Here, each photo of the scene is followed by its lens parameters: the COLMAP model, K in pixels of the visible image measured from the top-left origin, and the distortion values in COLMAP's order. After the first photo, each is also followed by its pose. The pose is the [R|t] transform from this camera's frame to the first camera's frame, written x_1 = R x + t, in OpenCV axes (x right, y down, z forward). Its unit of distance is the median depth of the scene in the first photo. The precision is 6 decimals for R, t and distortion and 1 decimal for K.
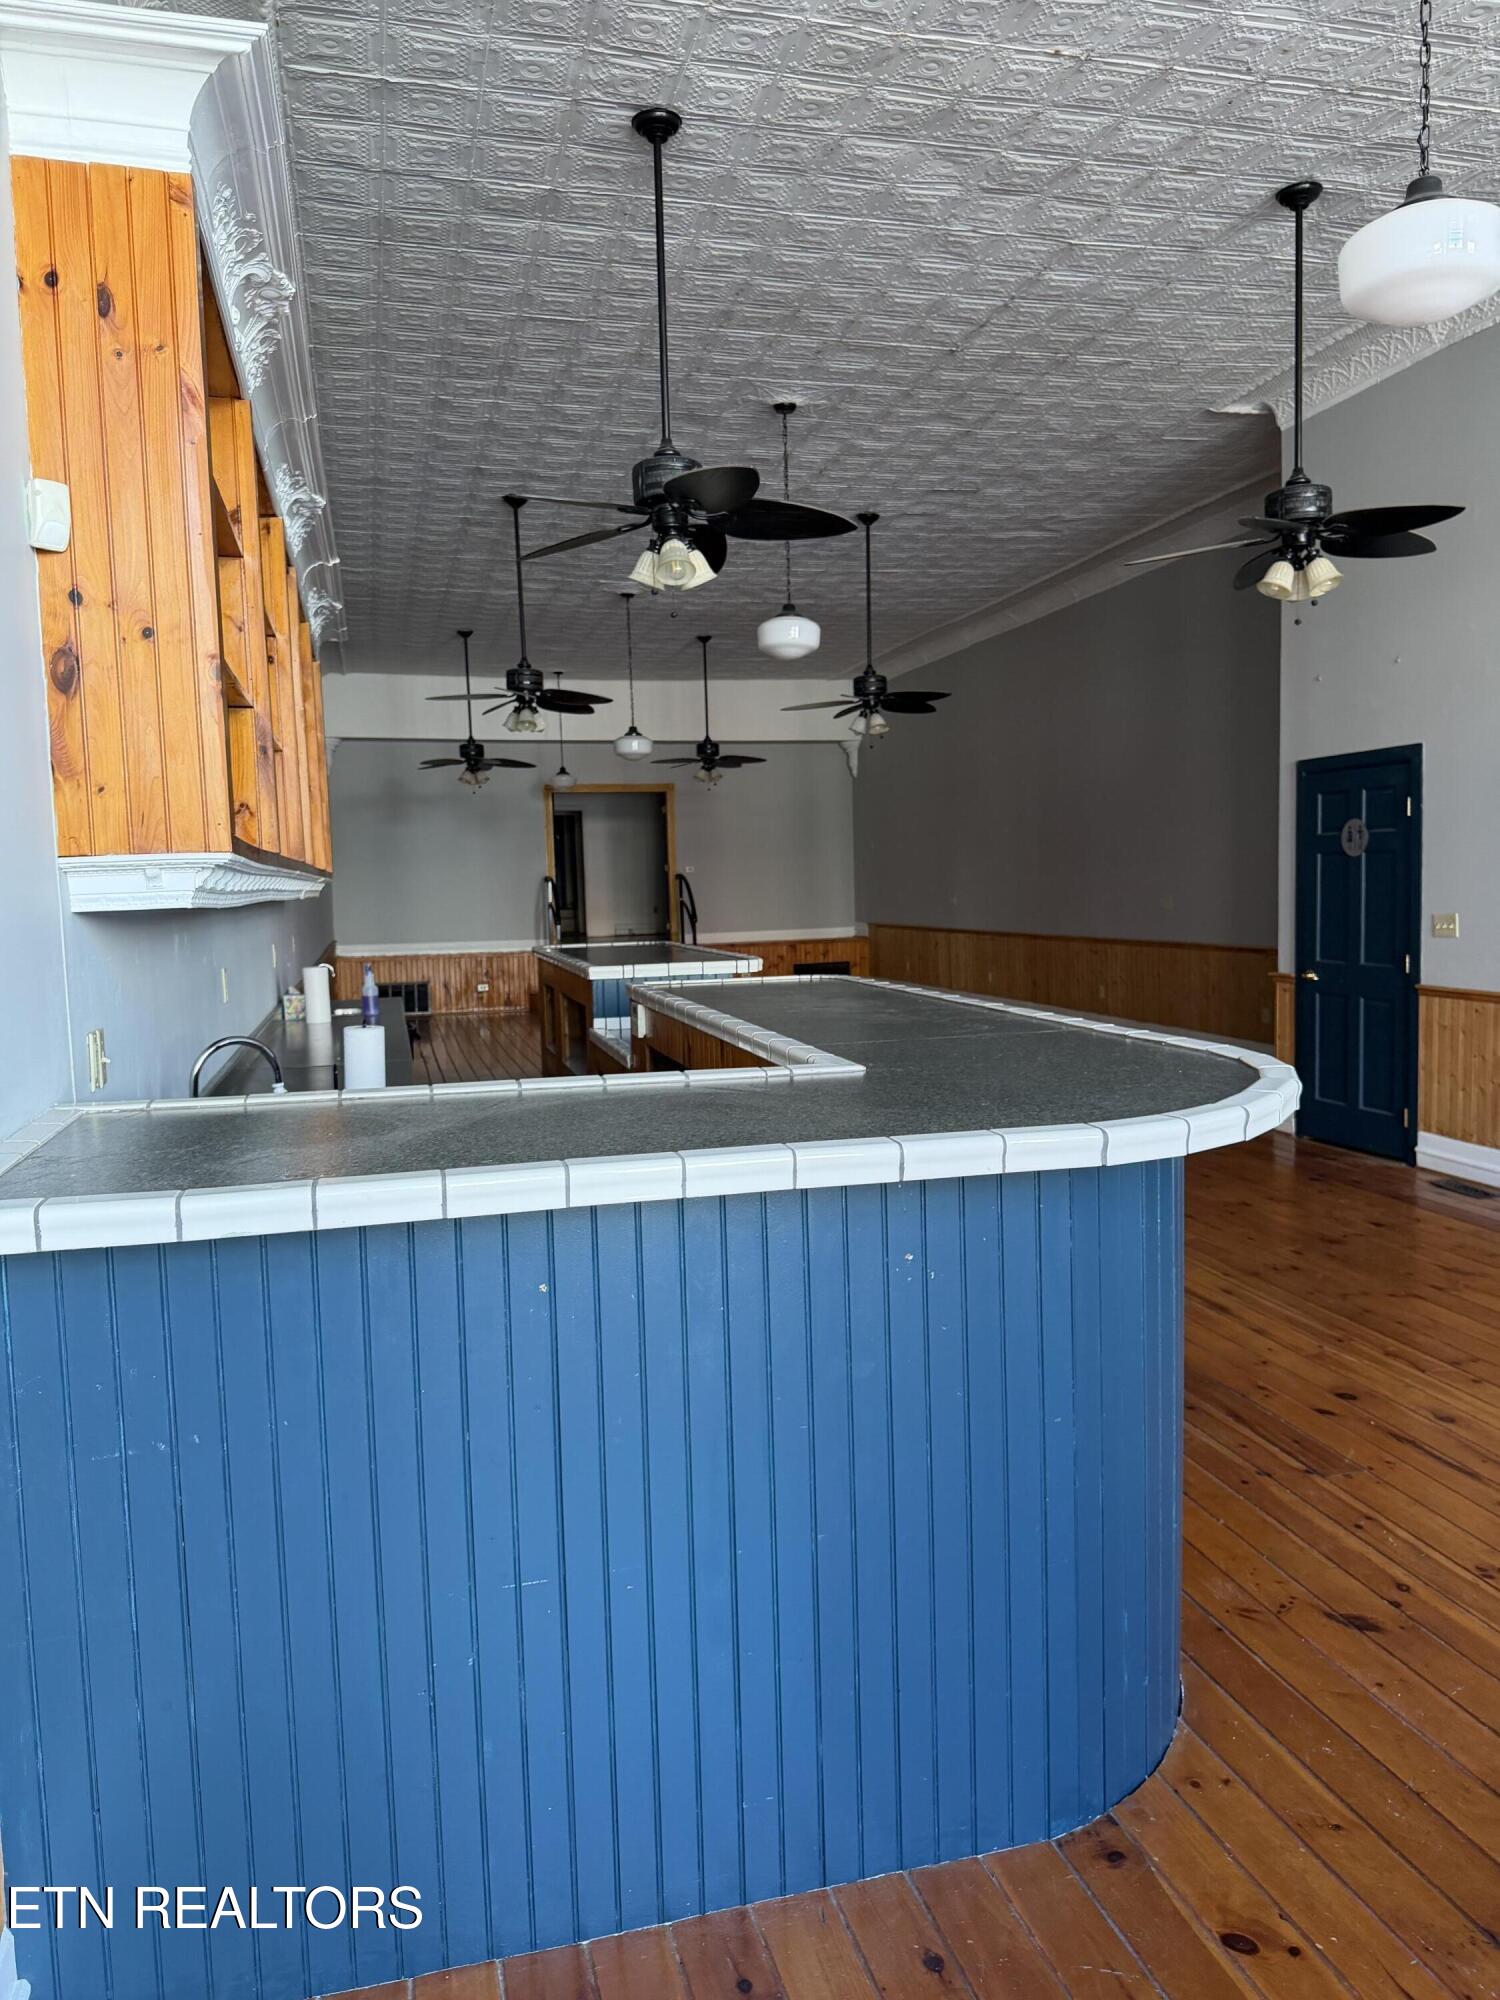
lens RADIAL K [[1408.0, 0, 766.6], [0, 1408.0, 981.2], [0, 0, 1]] dist [0.211672, -0.001109]
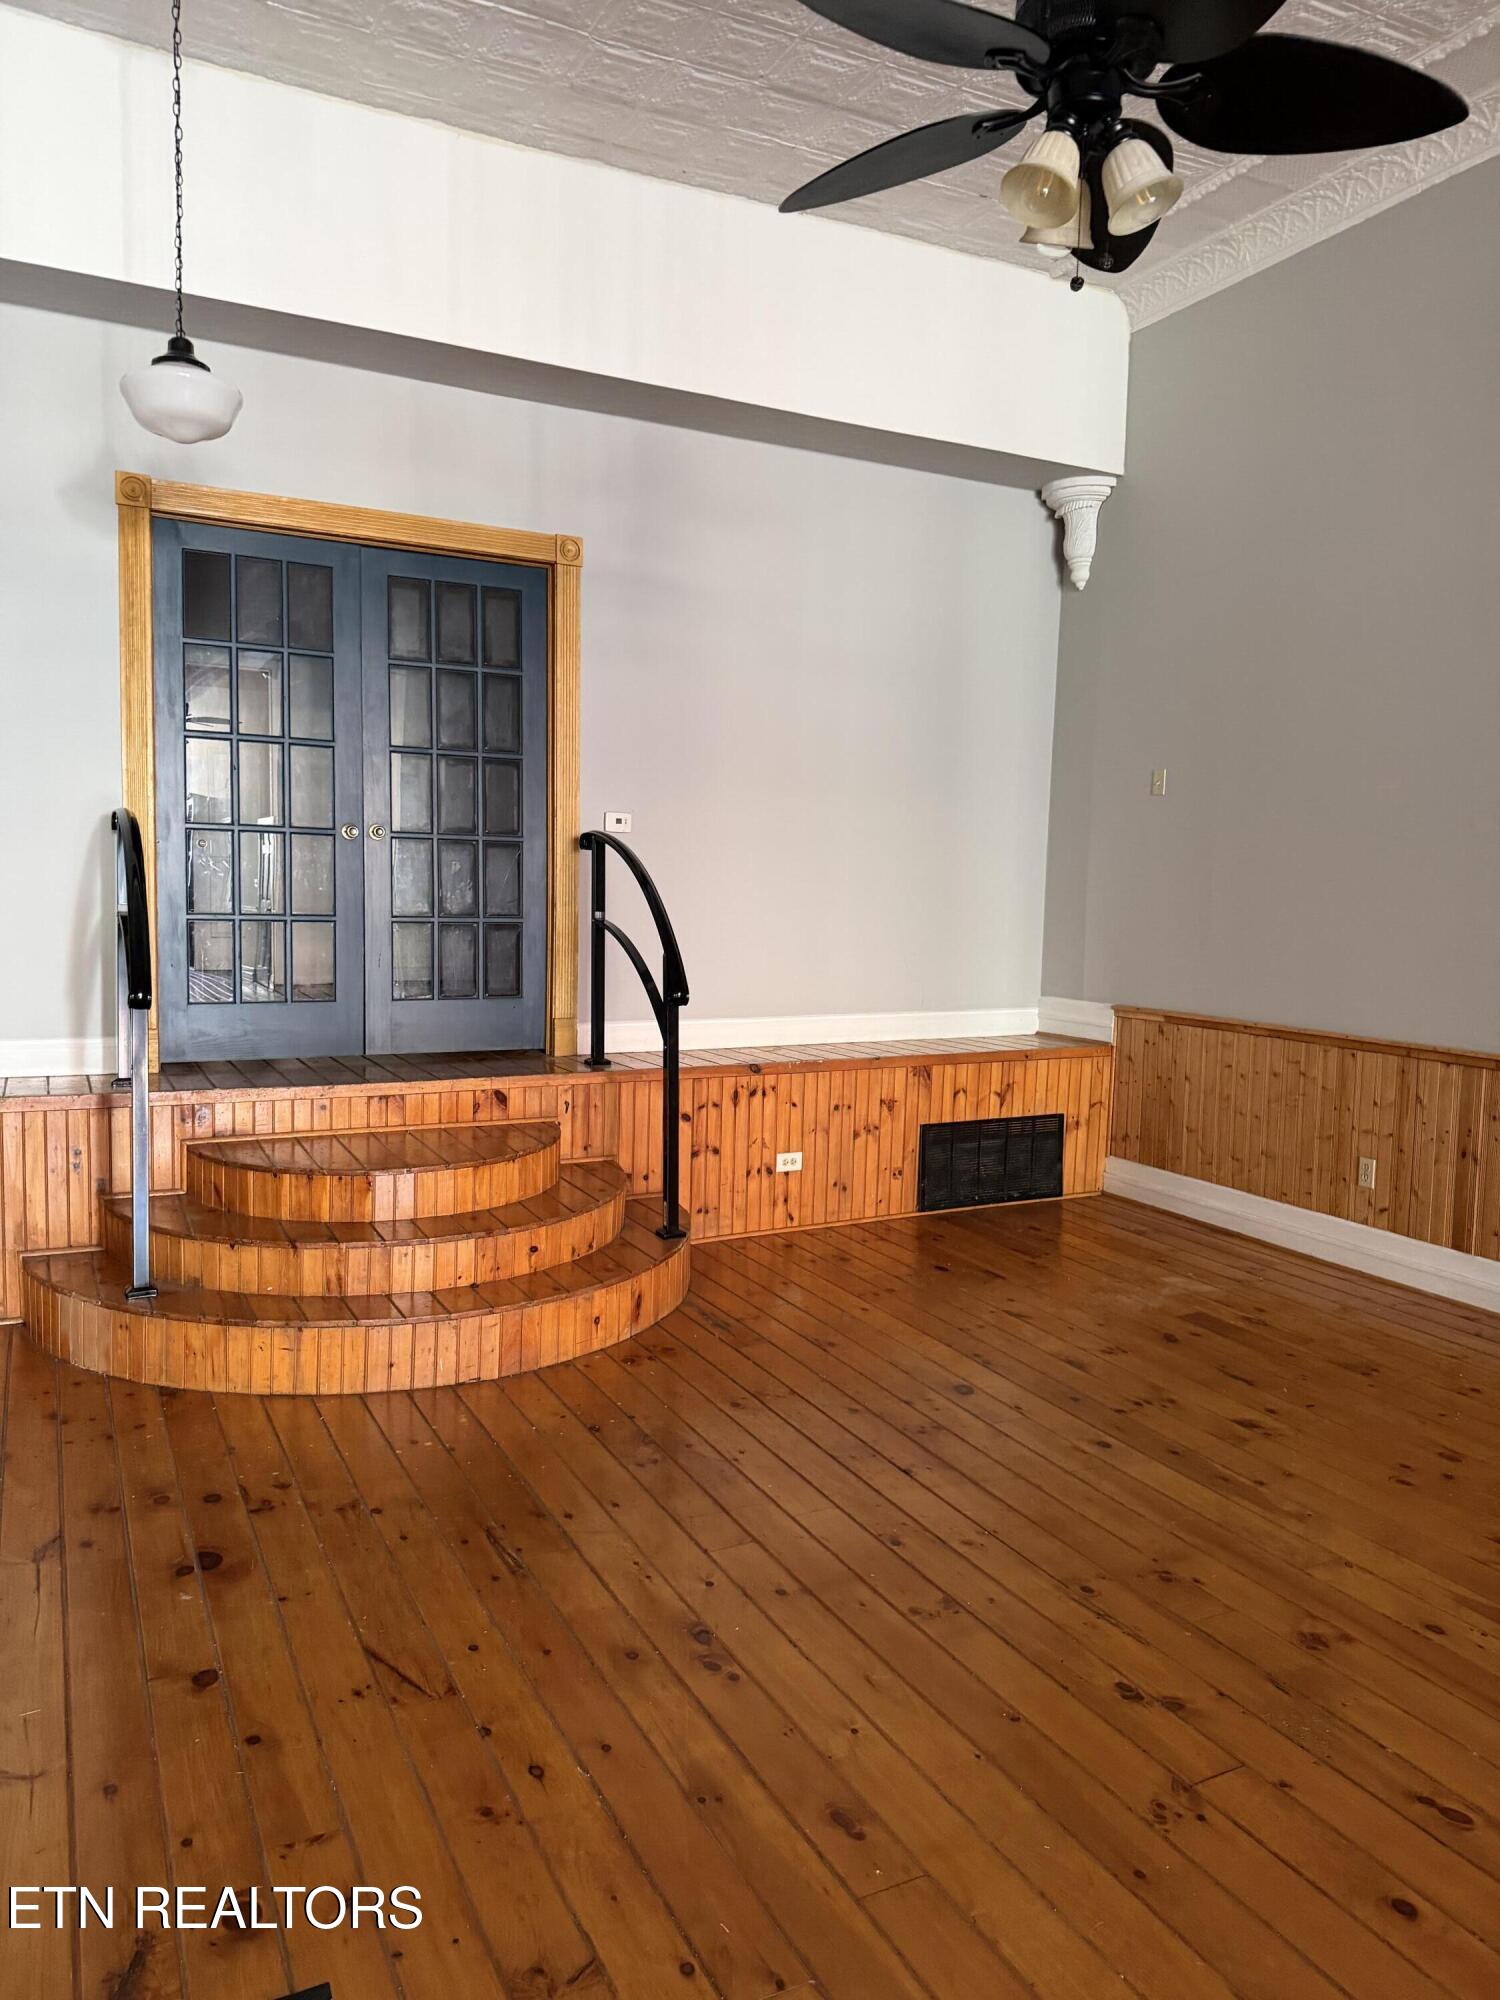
lens RADIAL K [[1387.6, 0, 750.0], [0, 1387.6, 1000.0], [0, 0, 1]] dist [-0.001990, -0.001057]
pose [[0.979554, 0.034596, 0.198183, -0.091884], [-0.036739, 0.999299, 0.007142, -0.045498], [-0.197797, -0.014277, 0.980139, 0.742298]]
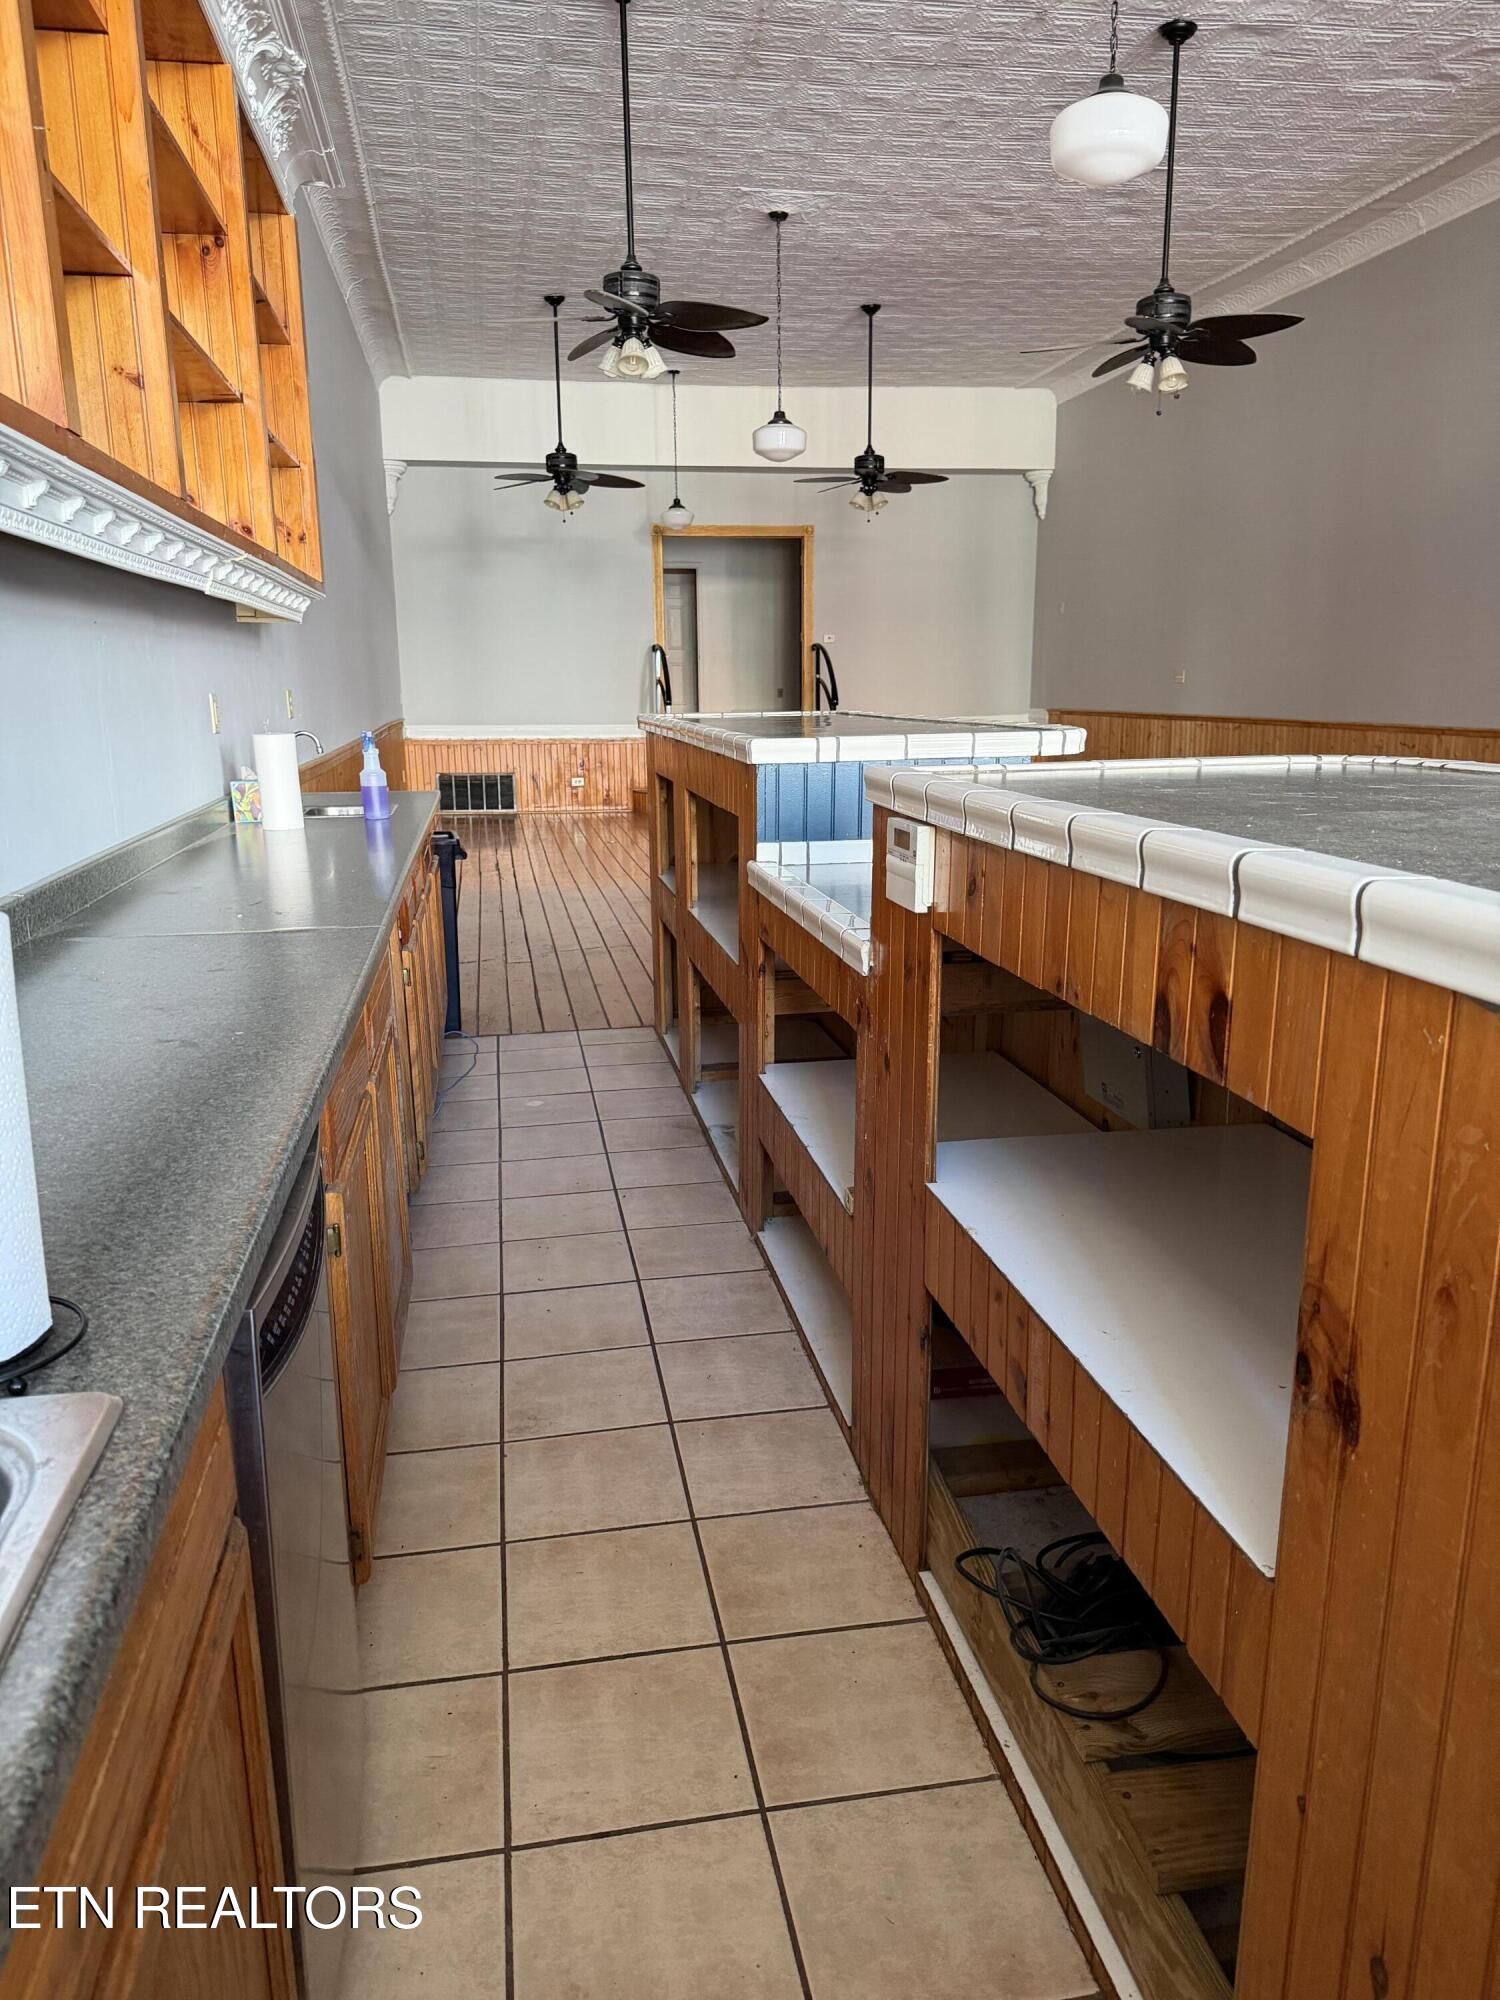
lens RADIAL K [[1409.4, 0, 750.0], [0, 1409.4, 1000.0], [0, 0, 1]] dist [0.007579, 0.000997]
pose [[0.996299, 0.030037, -0.080538, -0.031233], [-0.017271, 0.987801, 0.154762, 0.001536], [0.084204, -0.152799, 0.984664, 0.187050]]
